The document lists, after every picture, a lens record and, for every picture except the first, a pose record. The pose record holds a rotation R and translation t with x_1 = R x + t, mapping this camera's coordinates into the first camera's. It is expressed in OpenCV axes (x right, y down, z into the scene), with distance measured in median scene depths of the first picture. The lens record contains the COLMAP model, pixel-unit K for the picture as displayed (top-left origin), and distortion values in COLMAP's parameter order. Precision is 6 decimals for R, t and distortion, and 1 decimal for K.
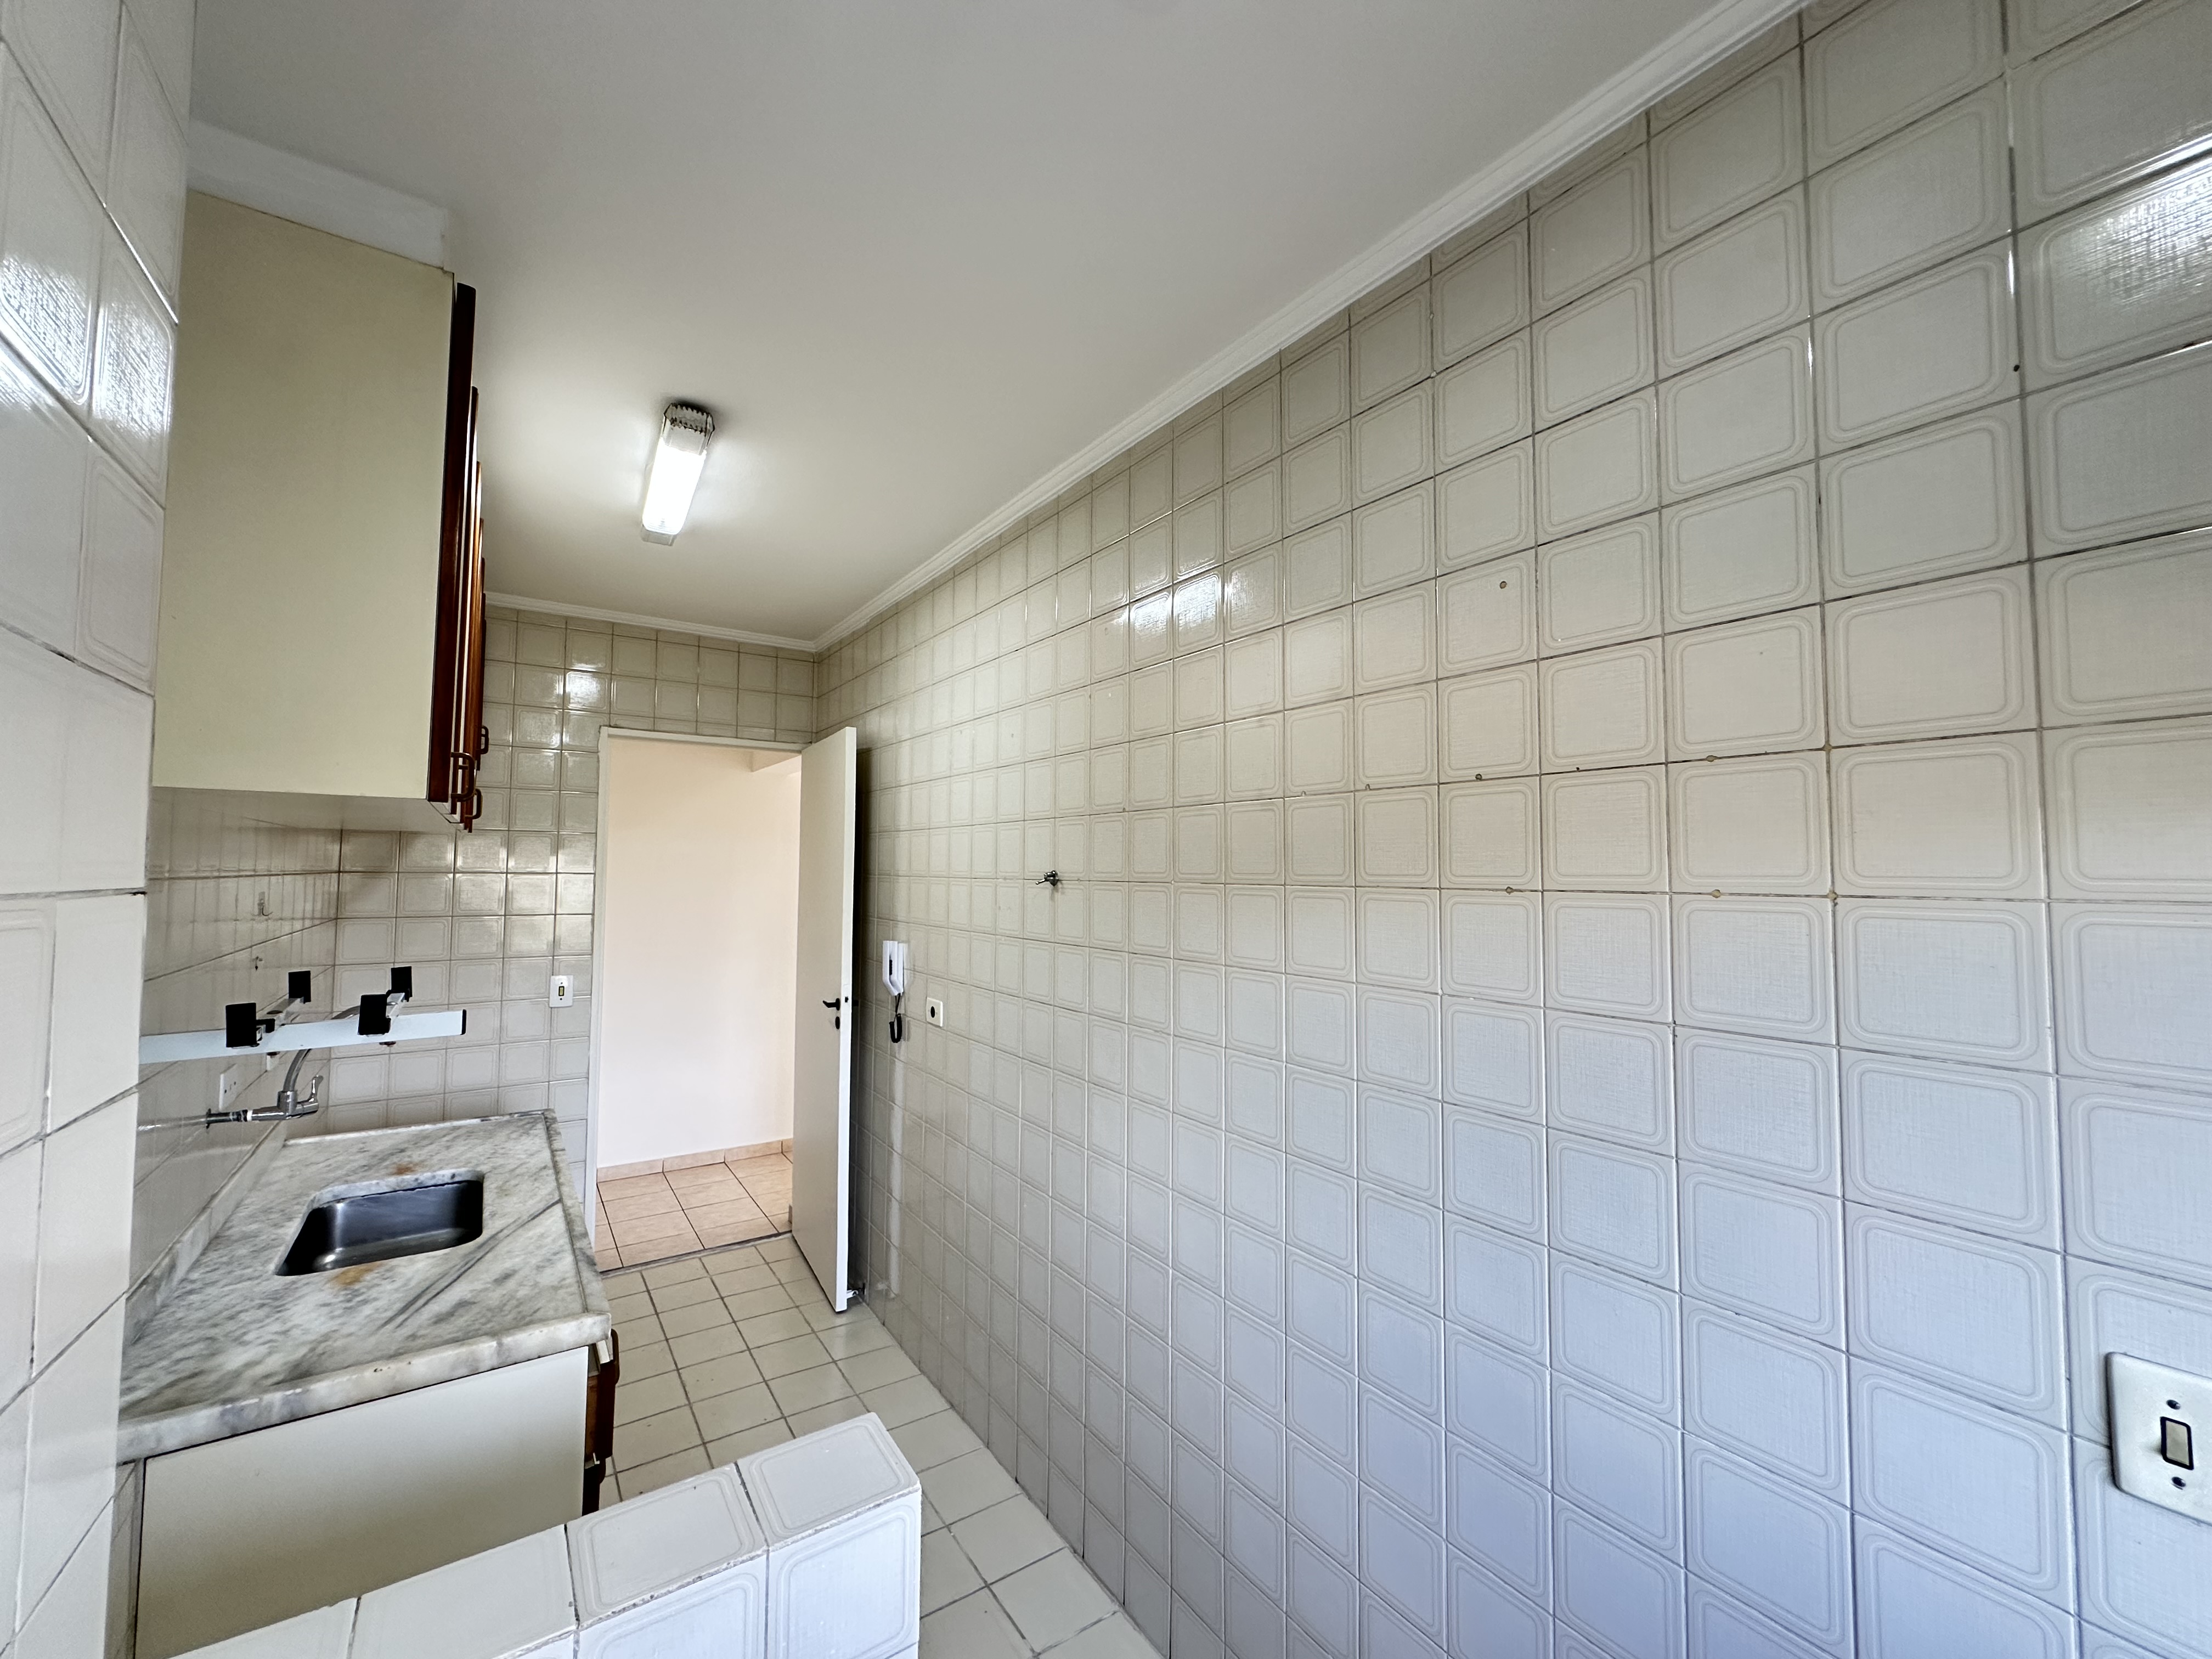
lens RADIAL K [[881.0, 0, 1108.5], [0, 881.0, 828.3], [0, 0, 1]] dist [-0.005534, 0.001750]
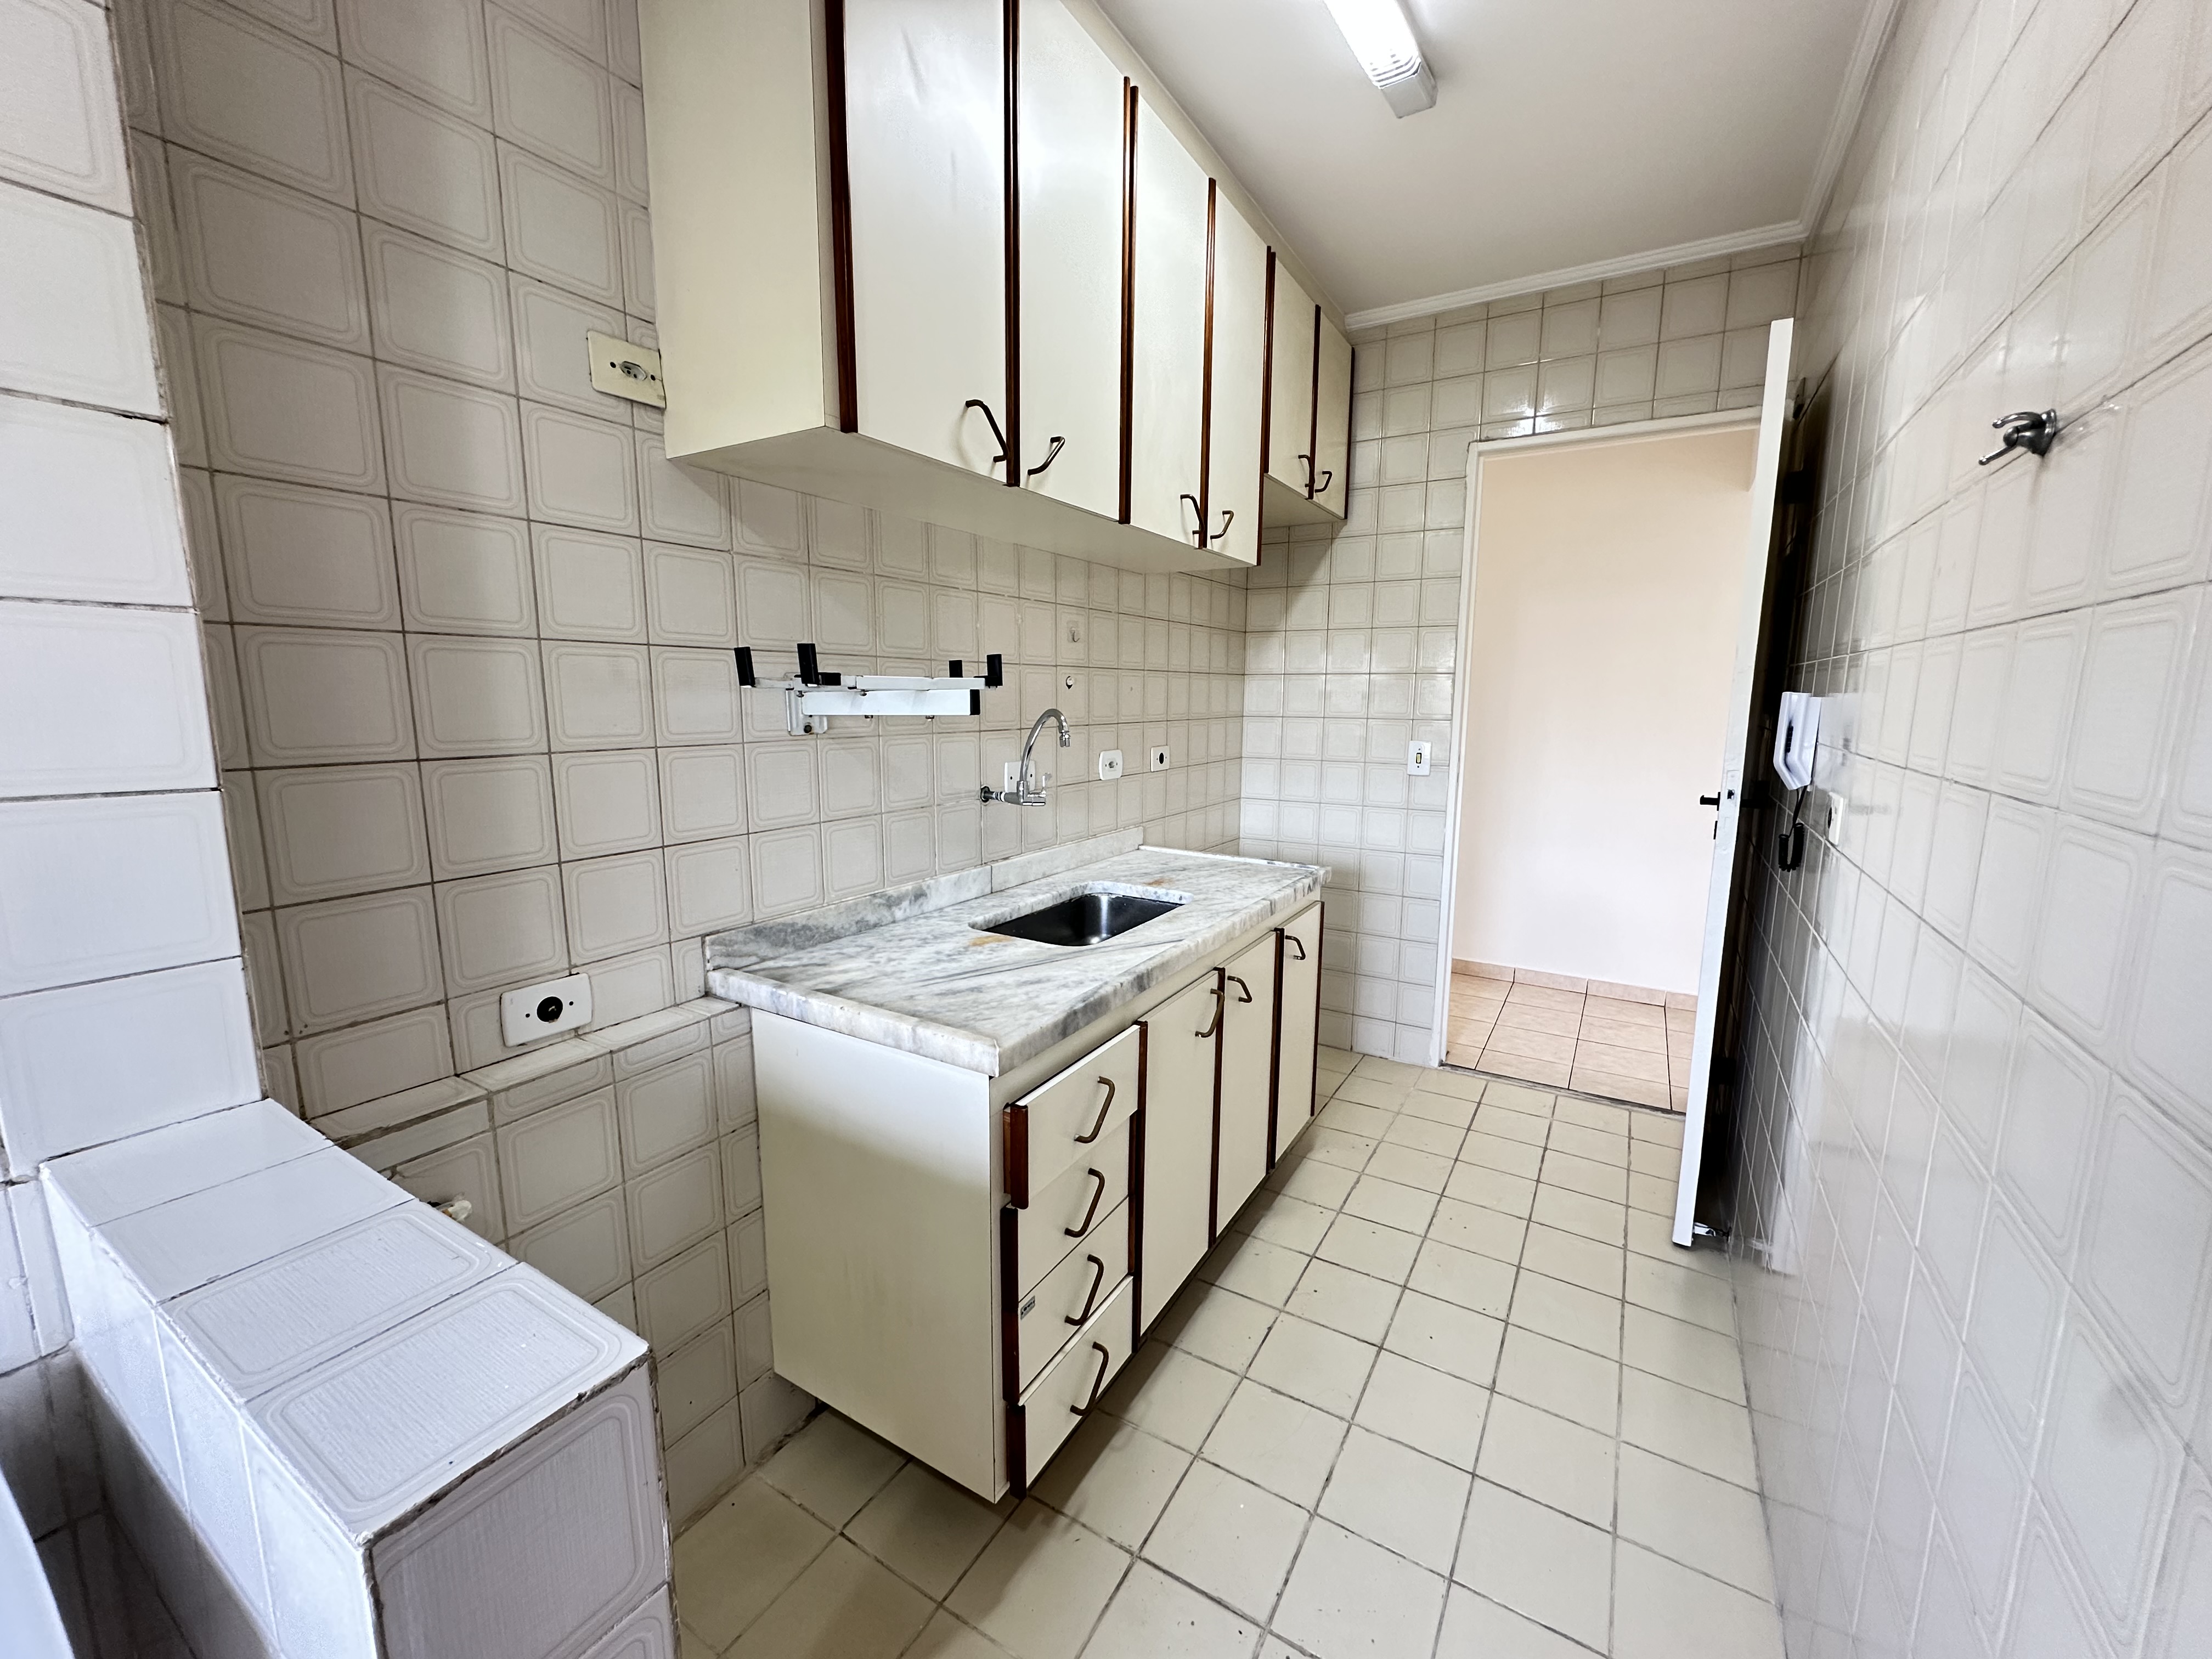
lens RADIAL K [[881.0, 0, 1108.6], [0, 881.0, 830.4], [0, 0, 1]] dist [-0.005534, 0.001750]
pose [[0.407707, 0.135534, -0.902998, 0.123671], [0.042888, 0.984989, 0.167205, 0.138616], [0.912105, -0.106898, 0.395774, 0.505577]]
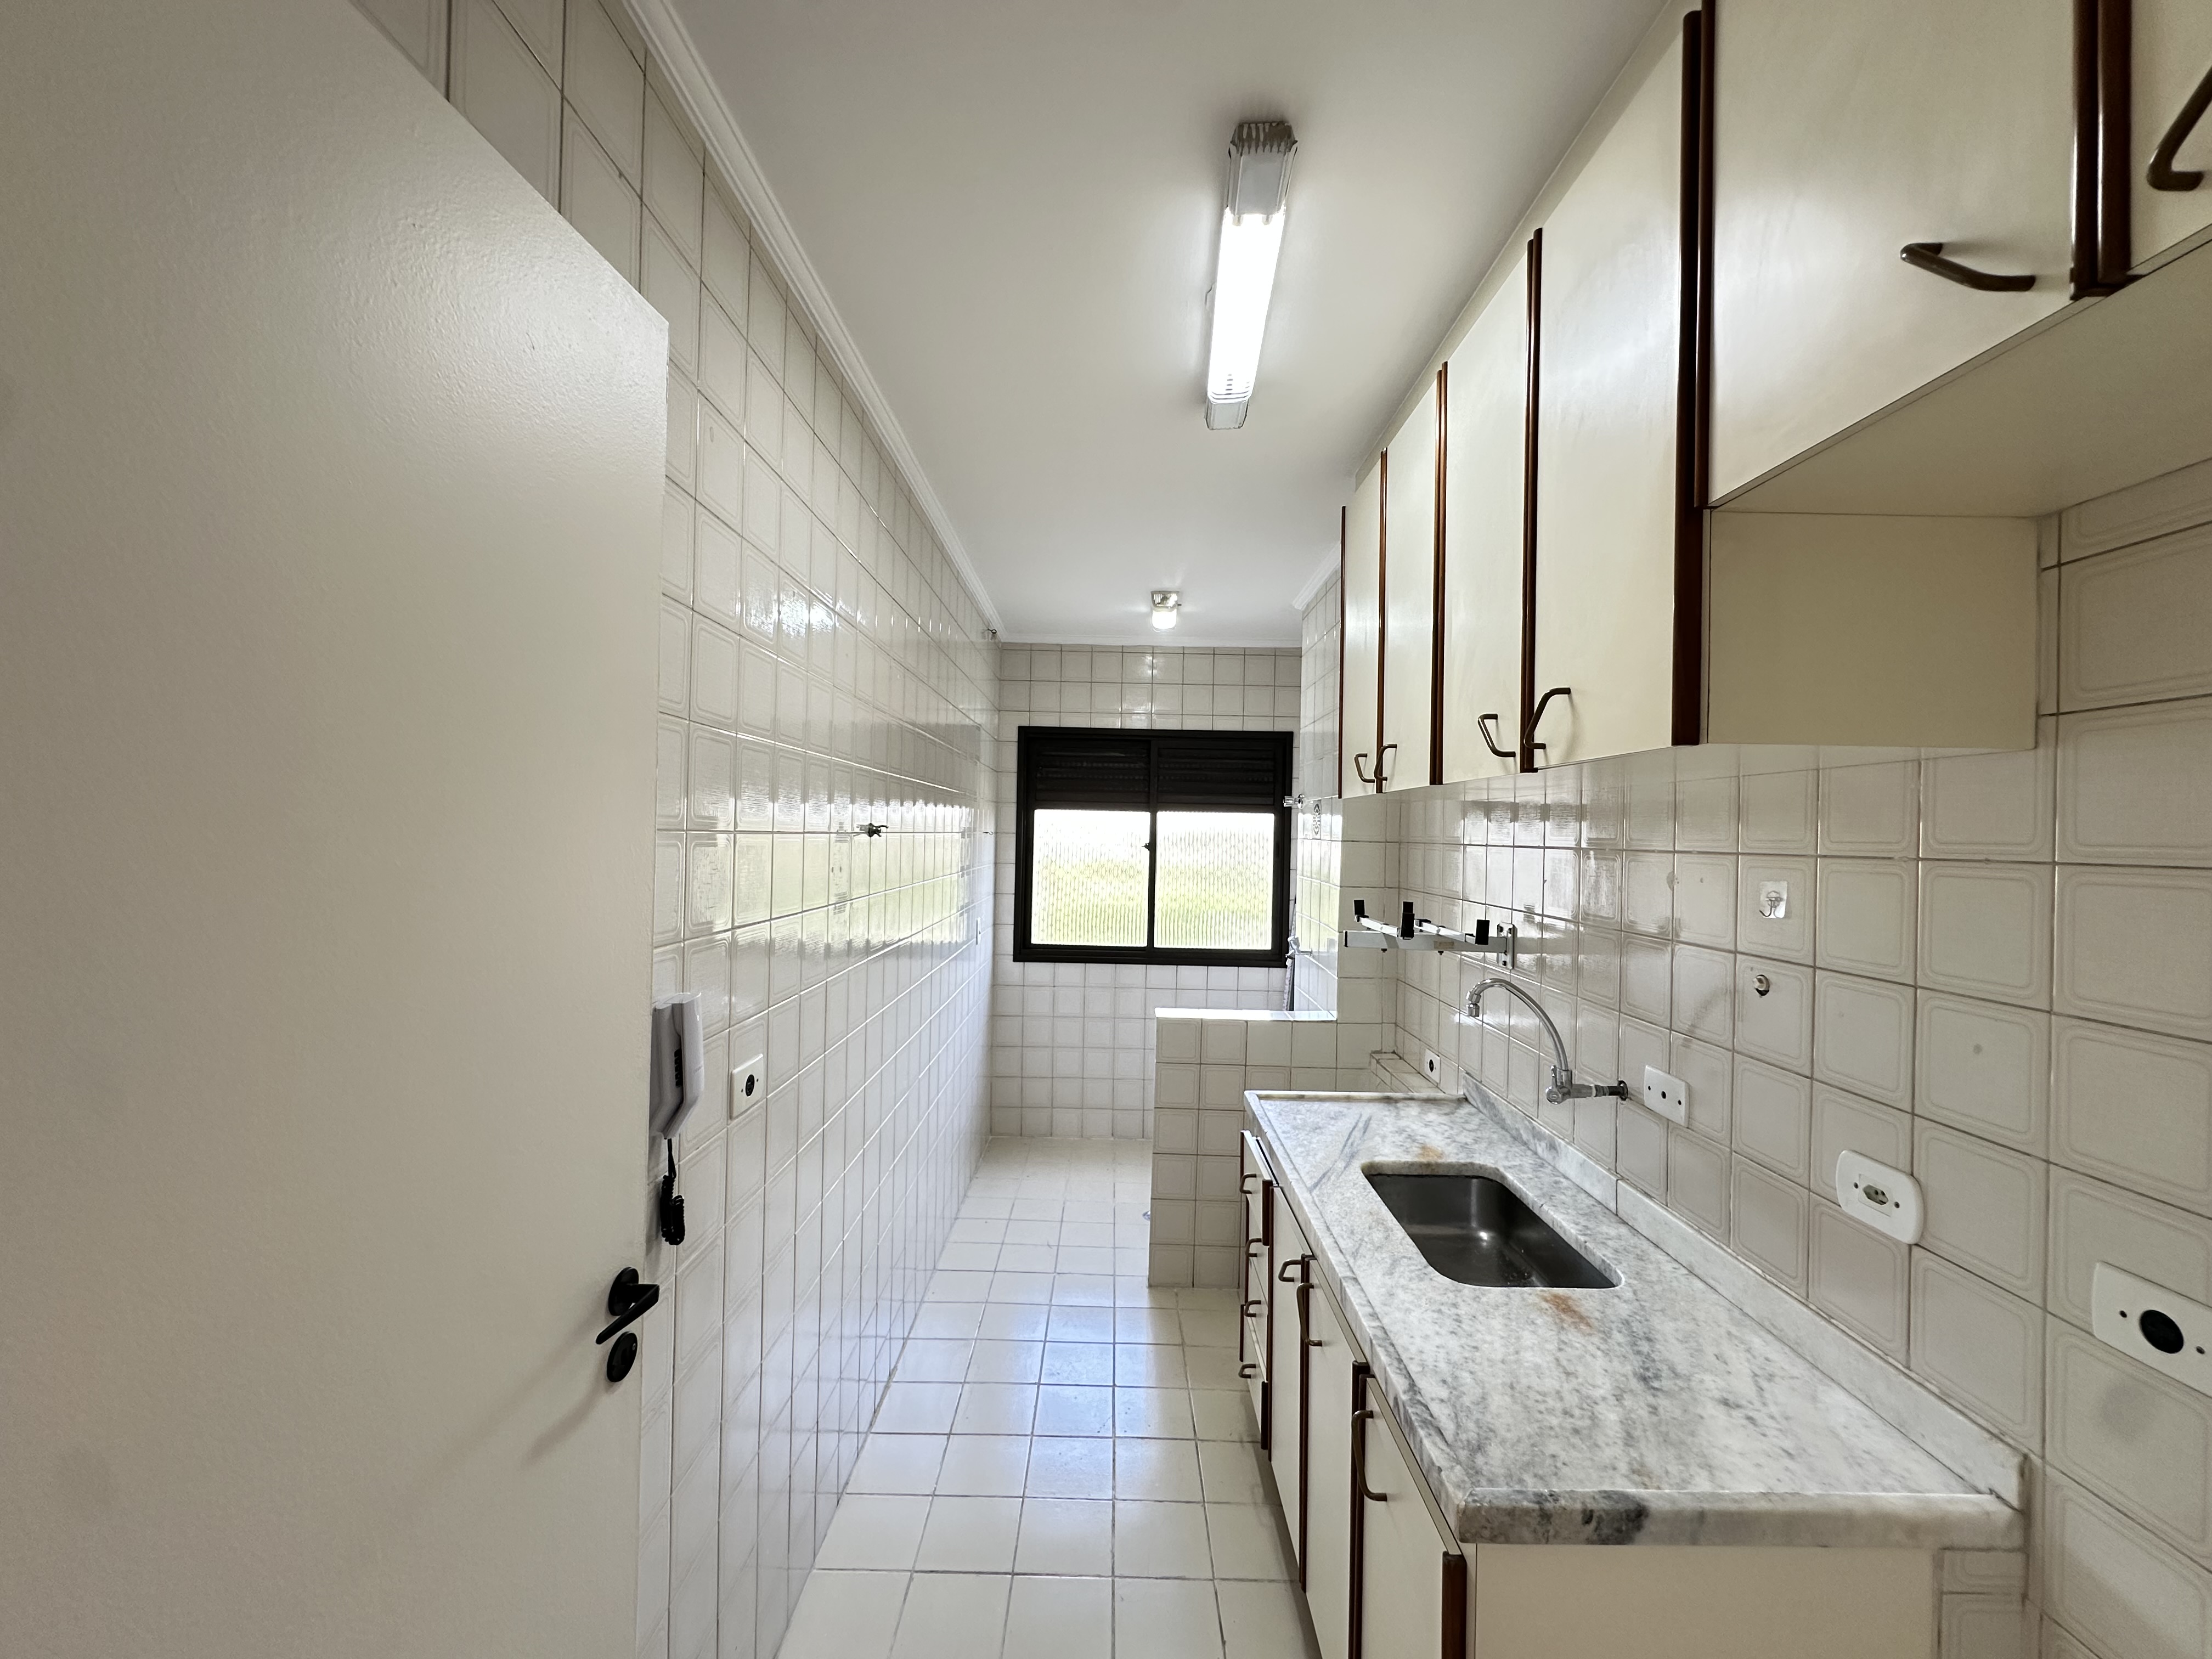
lens RADIAL K [[881.0, 0, 1110.6], [0, 881.0, 832.3], [0, 0, 1]] dist [-0.005534, 0.001750]
pose [[-0.816747, -0.025033, 0.576452, -0.851964], [-0.057009, 0.997671, -0.037448, 0.081516], [-0.574172, -0.063449, -0.816272, 1.655498]]
